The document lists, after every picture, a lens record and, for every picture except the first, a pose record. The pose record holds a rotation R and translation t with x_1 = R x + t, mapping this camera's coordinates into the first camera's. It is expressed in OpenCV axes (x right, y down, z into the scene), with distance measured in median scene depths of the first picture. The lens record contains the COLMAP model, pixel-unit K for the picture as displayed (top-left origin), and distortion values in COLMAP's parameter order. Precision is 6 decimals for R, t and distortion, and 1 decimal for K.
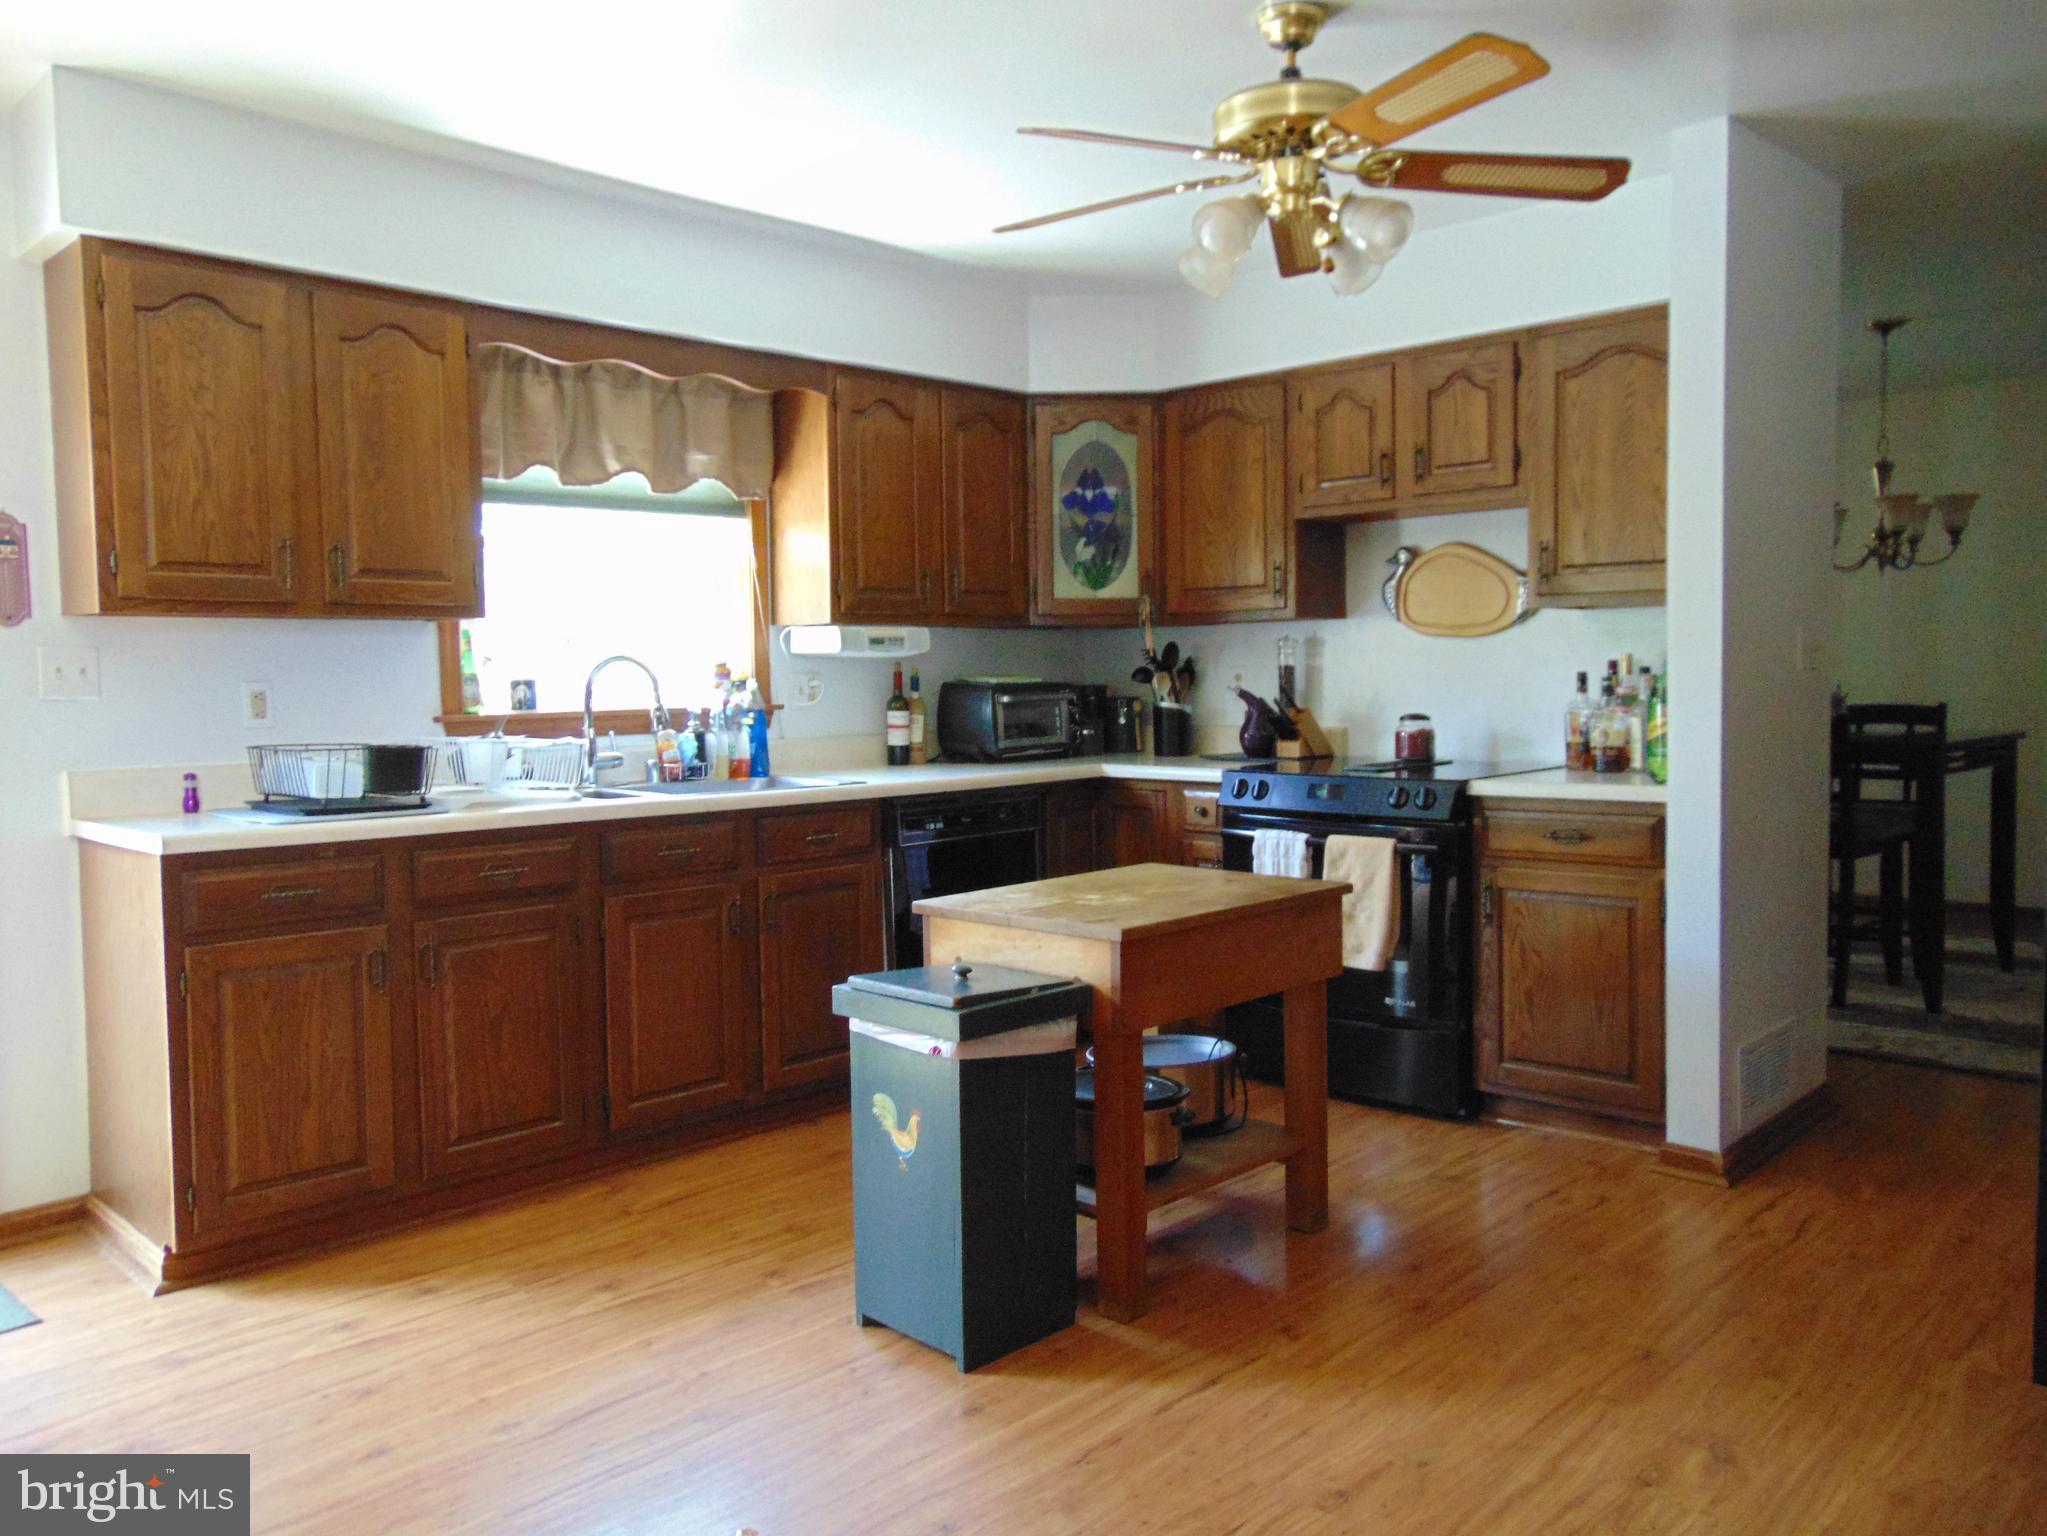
lens RADIAL K [[1553.6, 0, 1013.6], [0, 1553.6, 761.6], [0, 0, 1]] dist [0.004647, 0.001643]
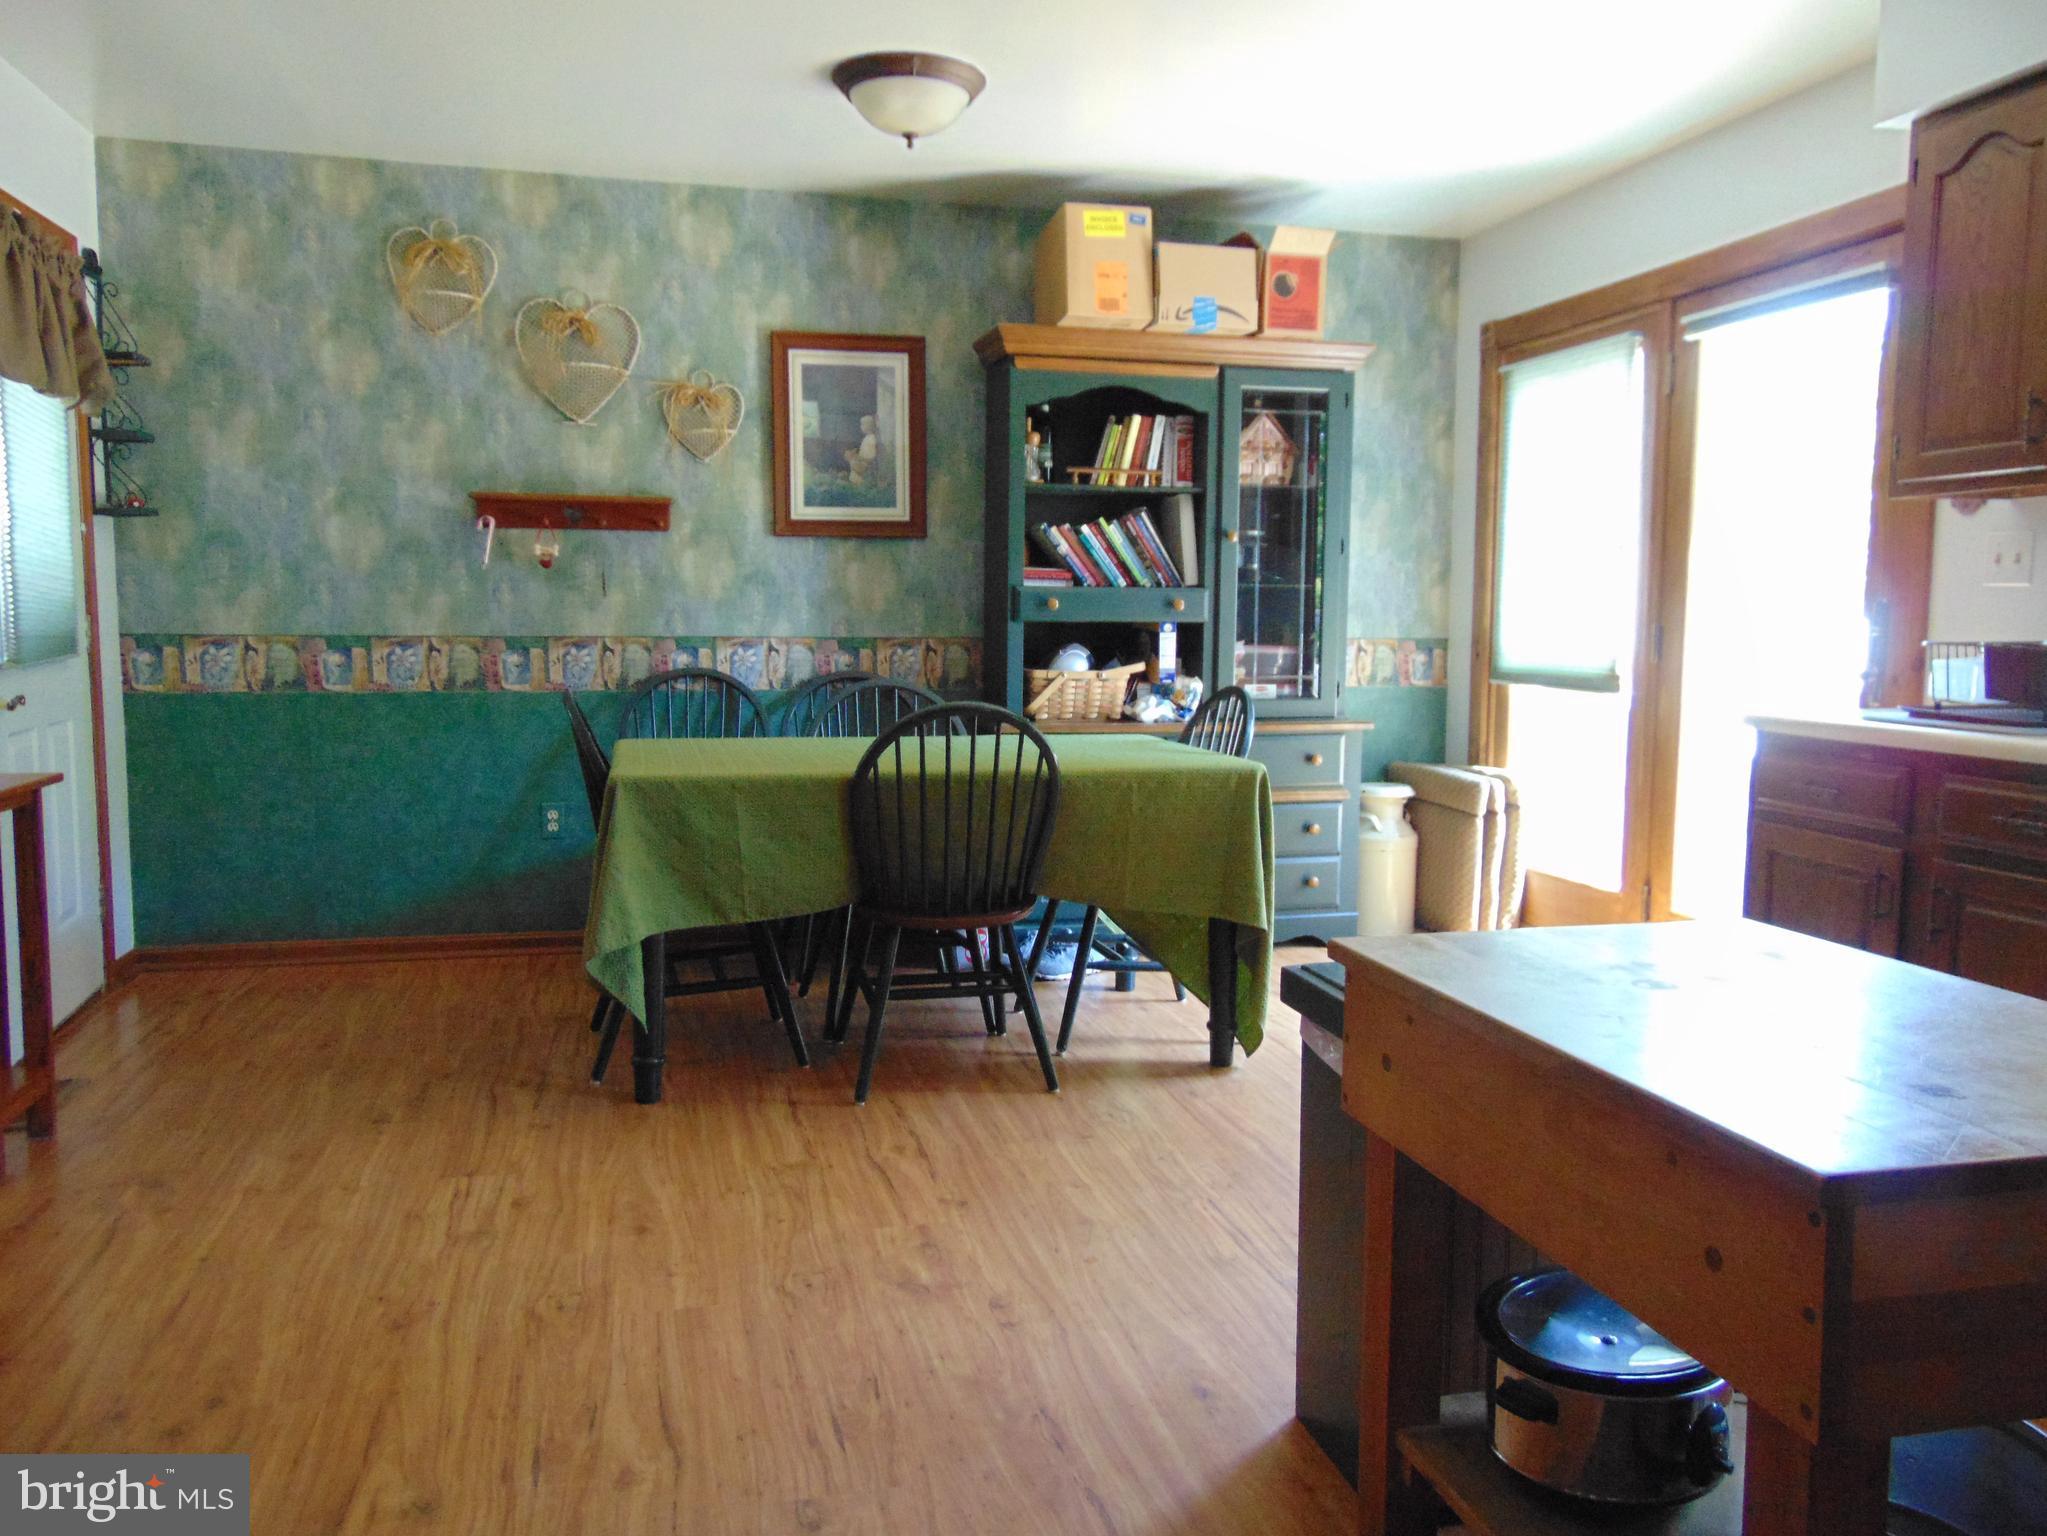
lens RADIAL K [[1553.6, 0, 1014.0], [0, 1553.6, 773.6], [0, 0, 1]] dist [0.004647, 0.001643]
pose [[-0.542872, 0.096963, -0.834199, 0.731900], [-0.044097, 0.988651, 0.143613, -0.049888], [0.838657, 0.114749, -0.532435, 1.343245]]
